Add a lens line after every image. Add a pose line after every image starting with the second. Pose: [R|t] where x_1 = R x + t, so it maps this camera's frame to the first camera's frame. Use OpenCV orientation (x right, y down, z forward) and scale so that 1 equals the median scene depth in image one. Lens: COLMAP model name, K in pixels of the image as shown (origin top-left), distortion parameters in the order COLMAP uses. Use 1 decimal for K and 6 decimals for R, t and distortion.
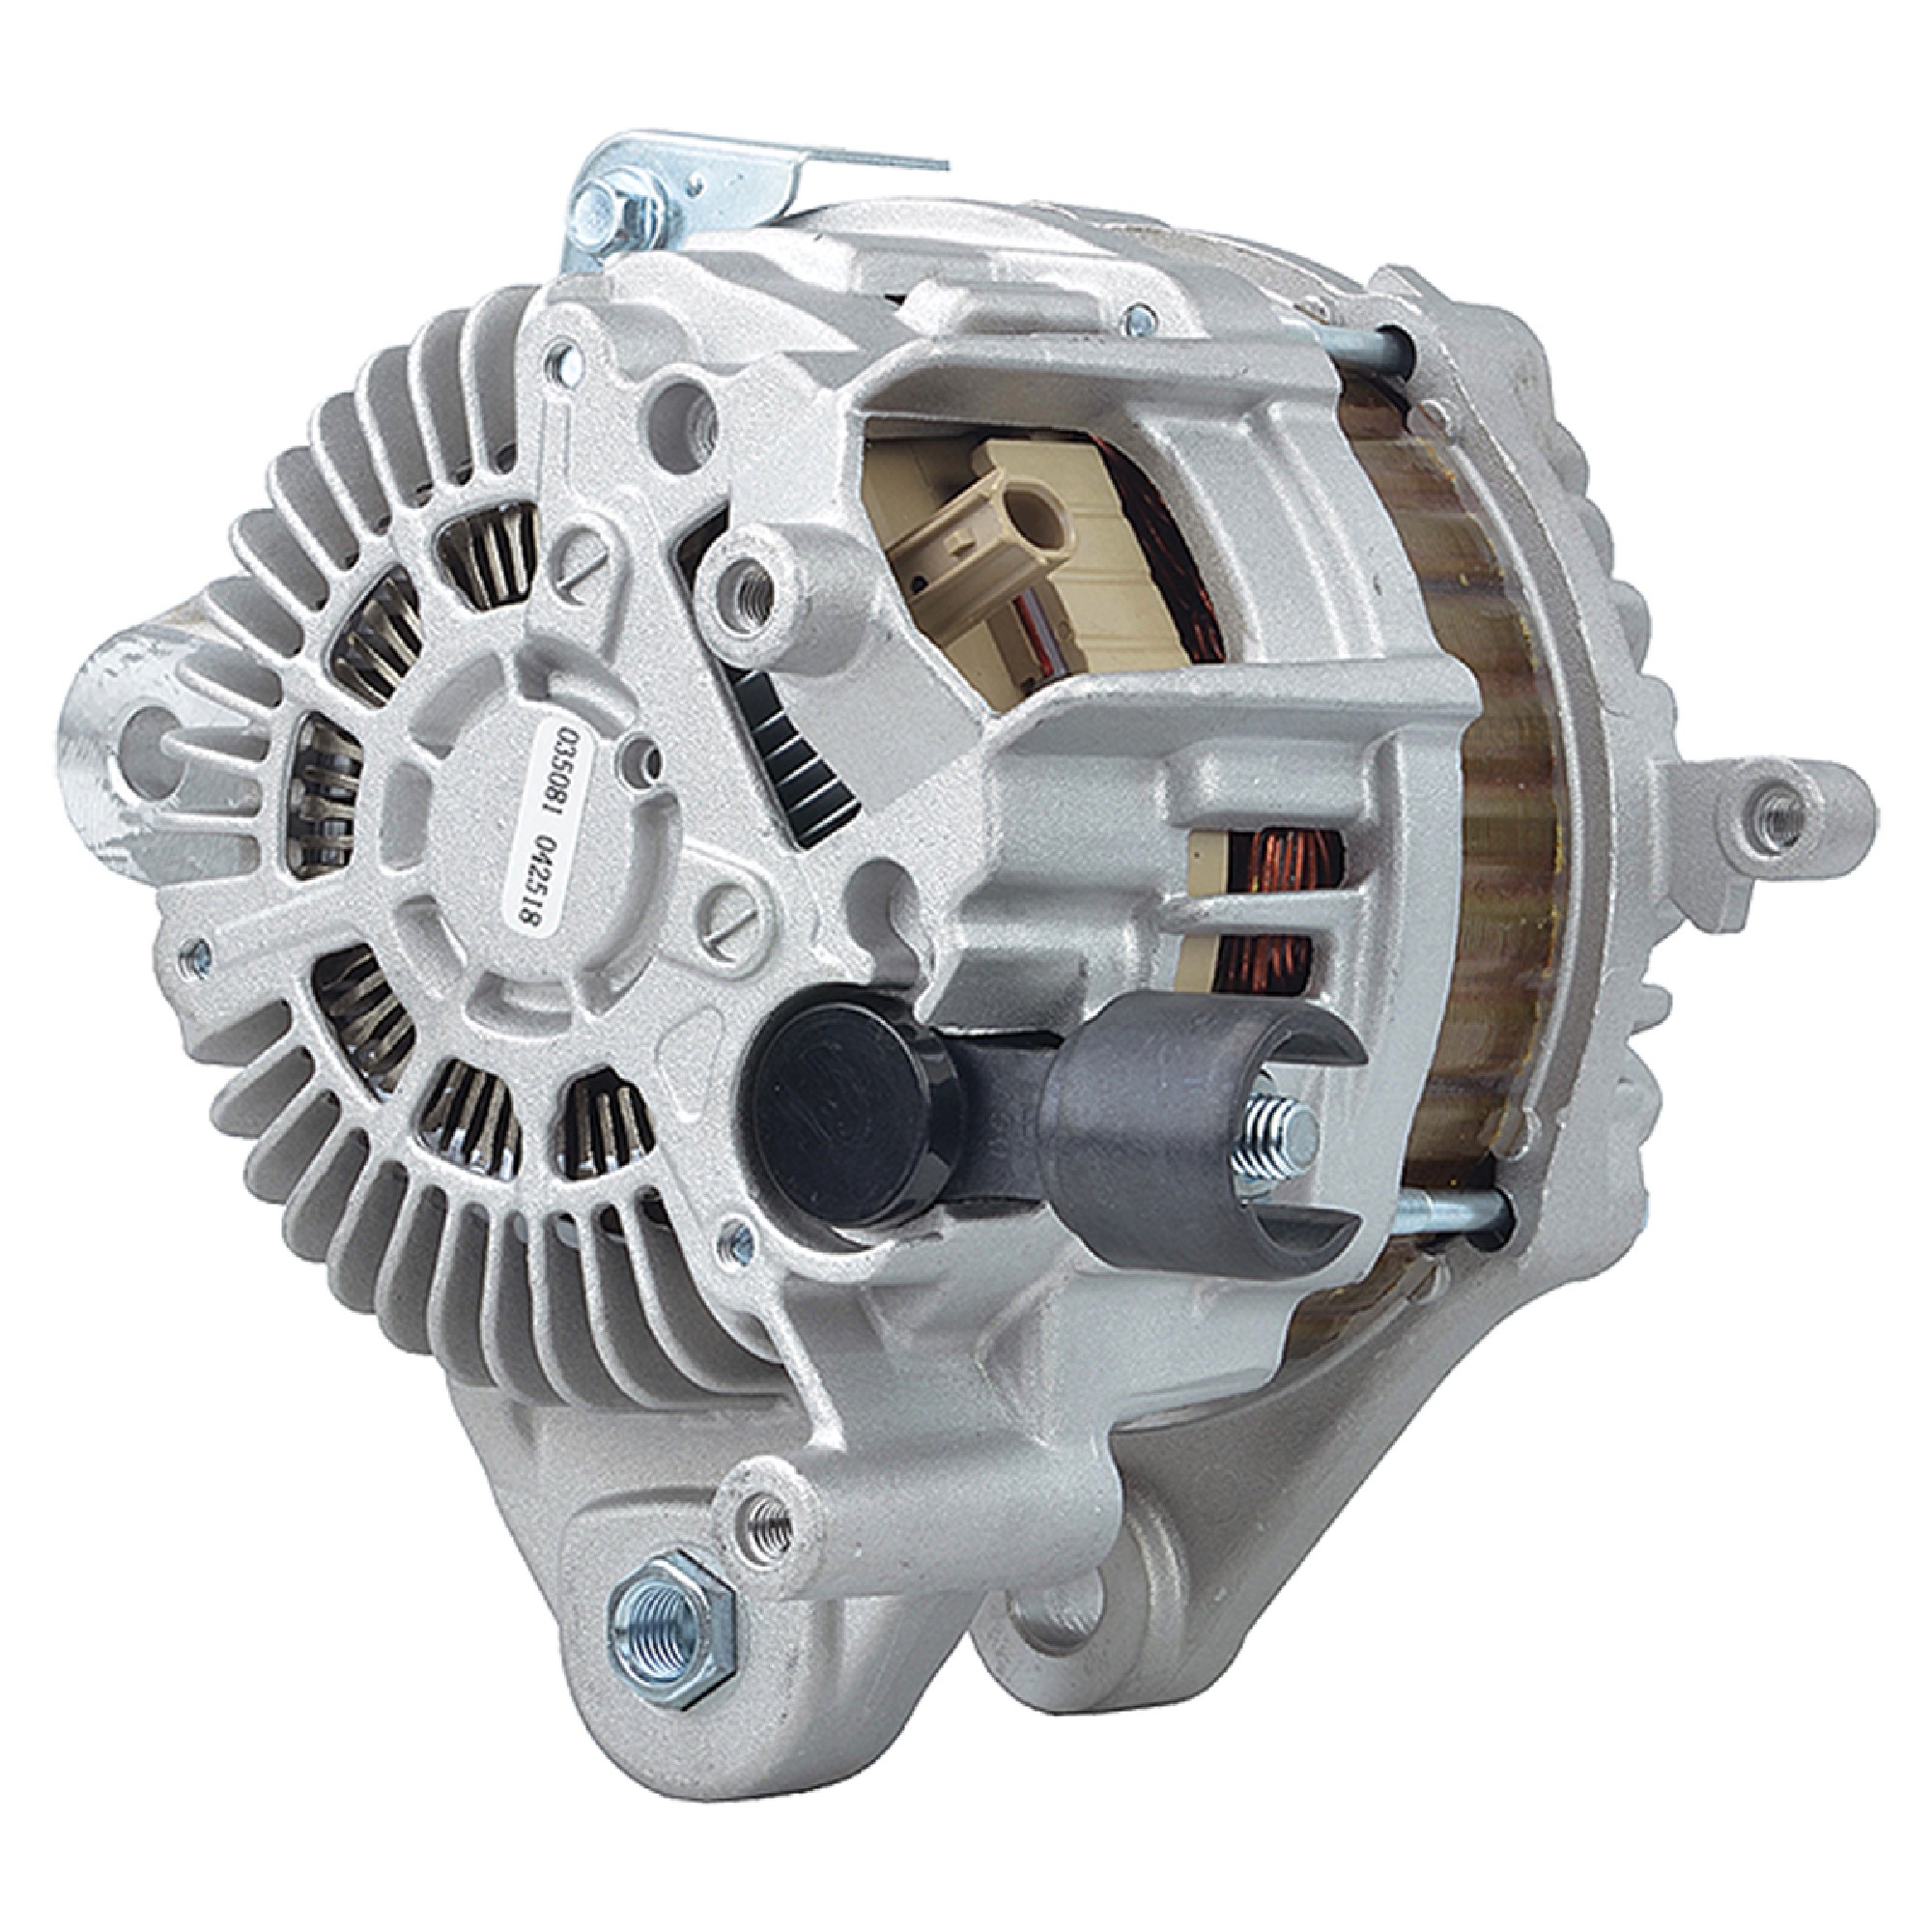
lens RADIAL K [[8174.8, 0, 965.6], [0, 8174.8, 965.2], [0, 0, 1]] dist [0.184854, 0.000000]
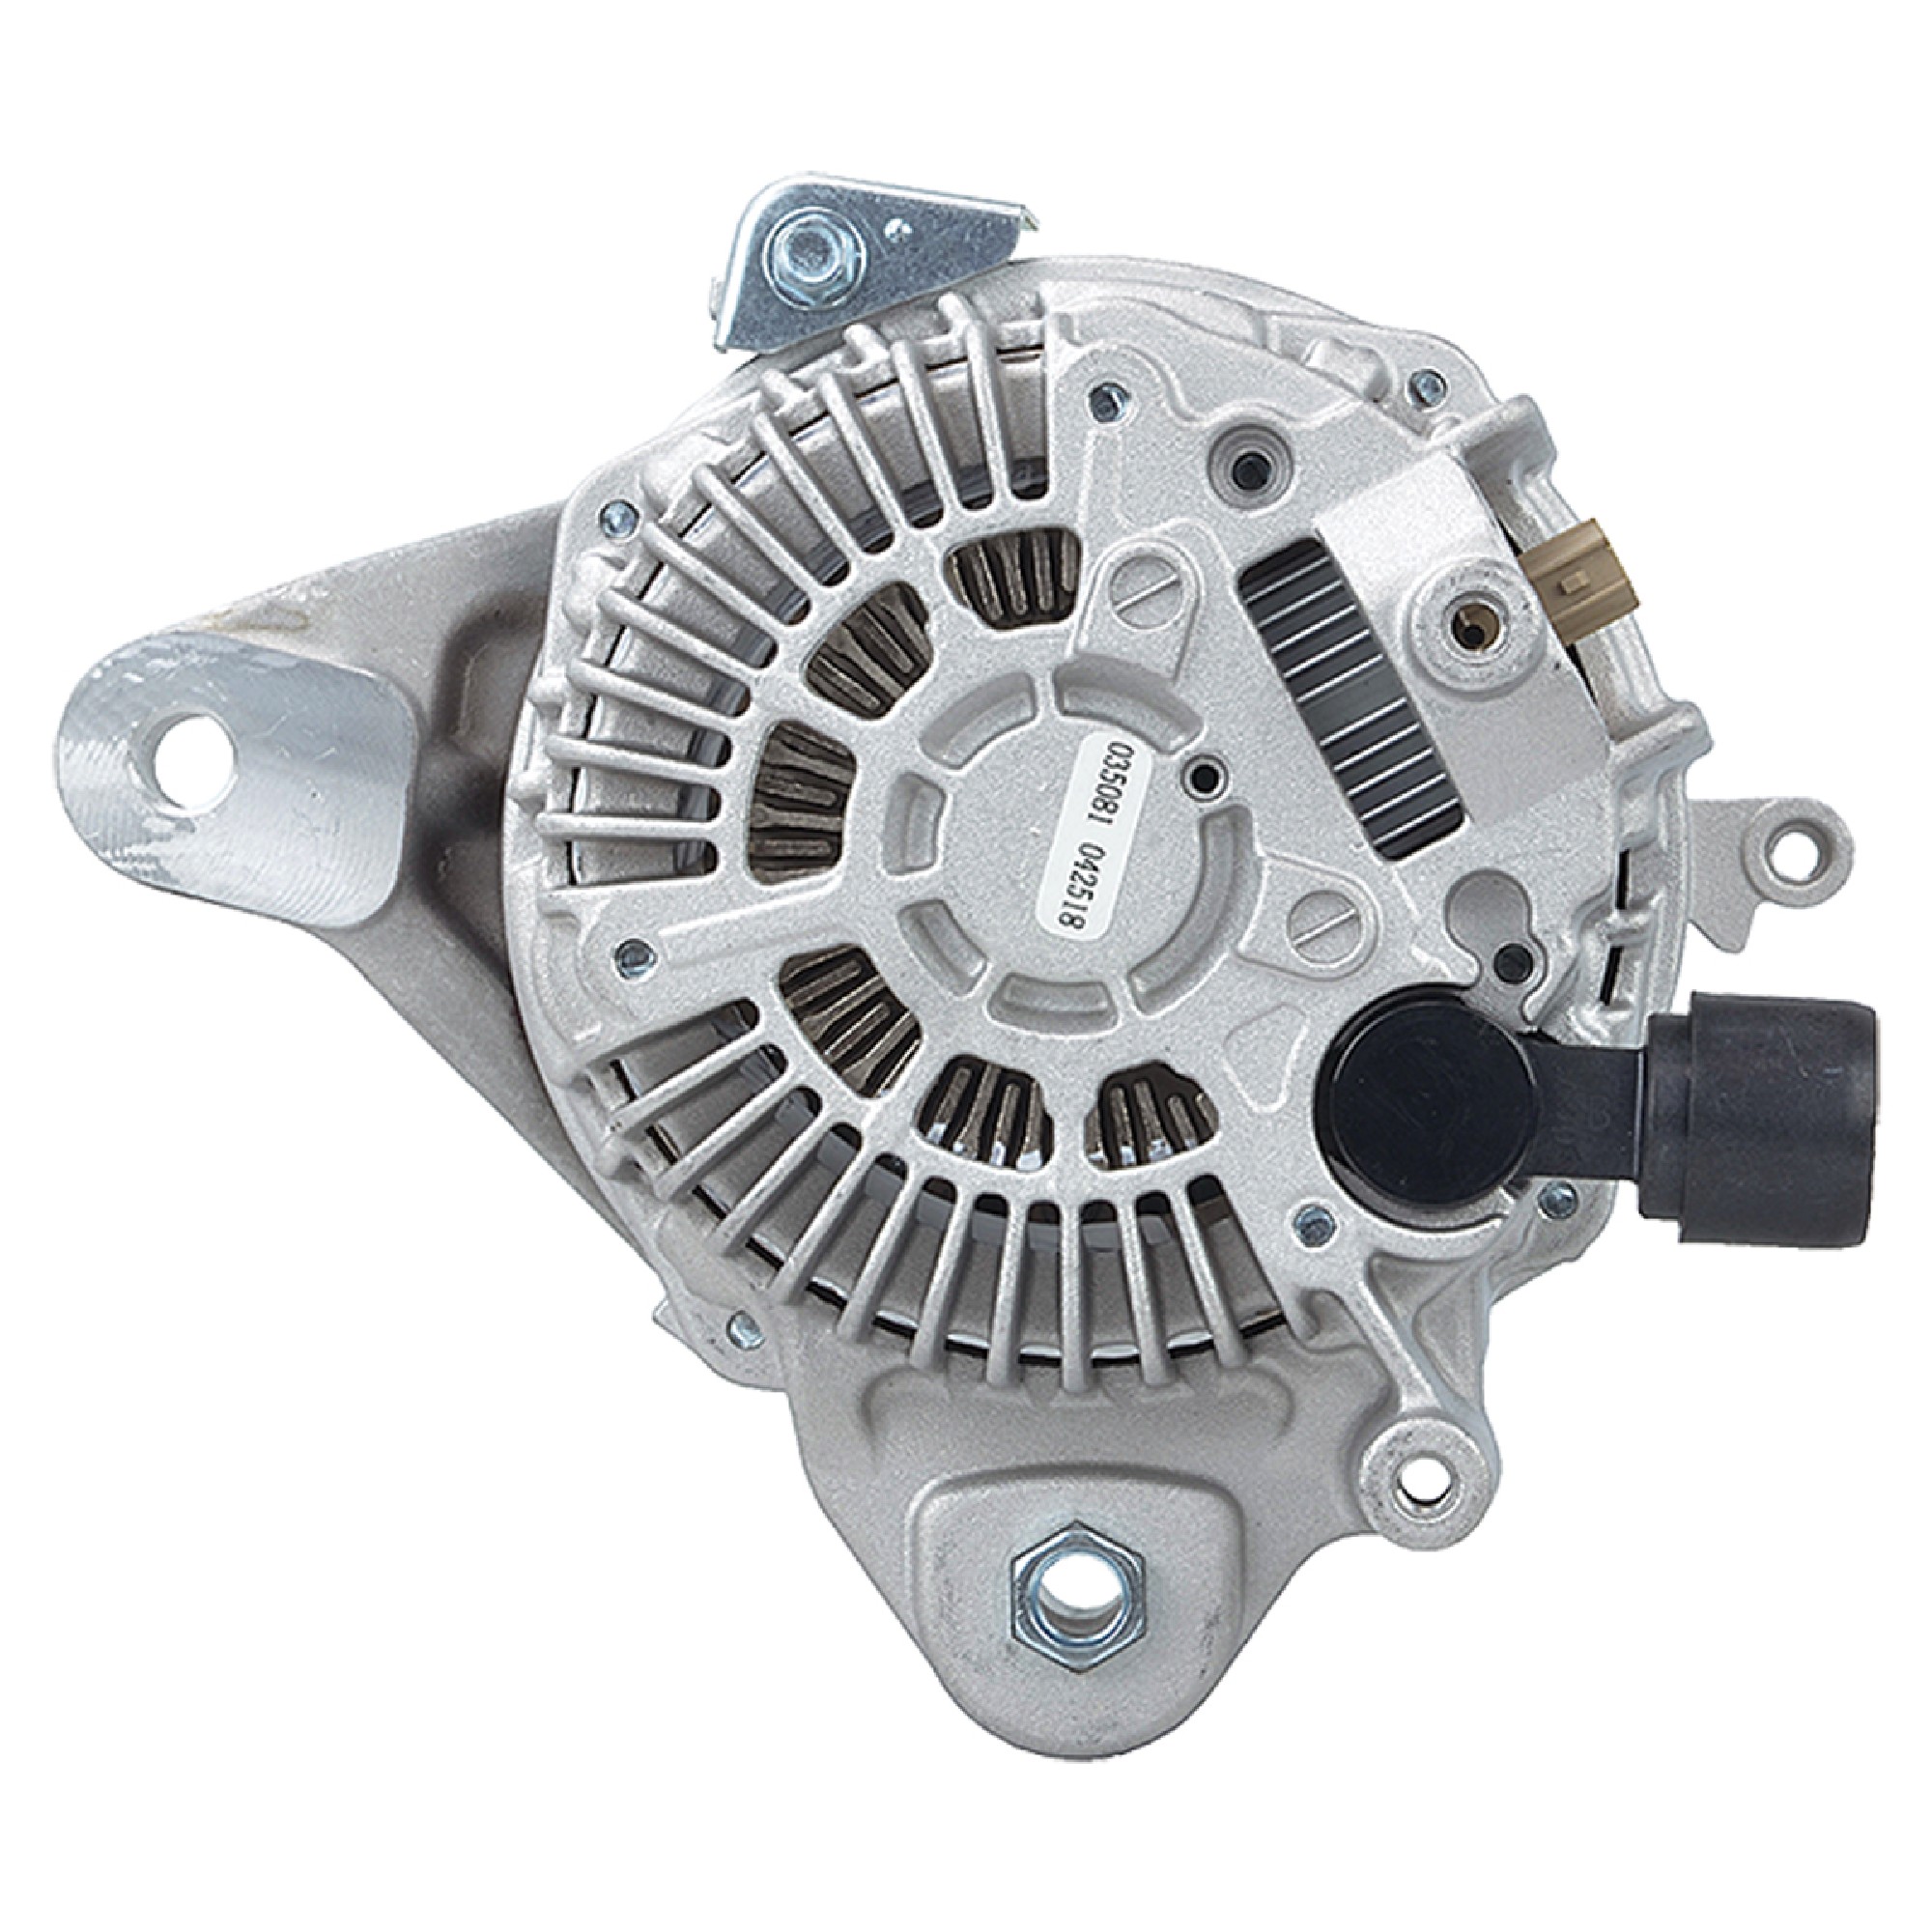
lens RADIAL K [[8174.8, 0, 966.0], [0, 8174.8, 950.0], [0, 0, 1]] dist [0.184854, 0.000000]
pose [[0.802063, 0.012099, 0.597117, -0.694948], [-0.001466, 0.999832, -0.018290, 0.017259], [-0.597238, 0.013794, 0.801946, 0.160200]]
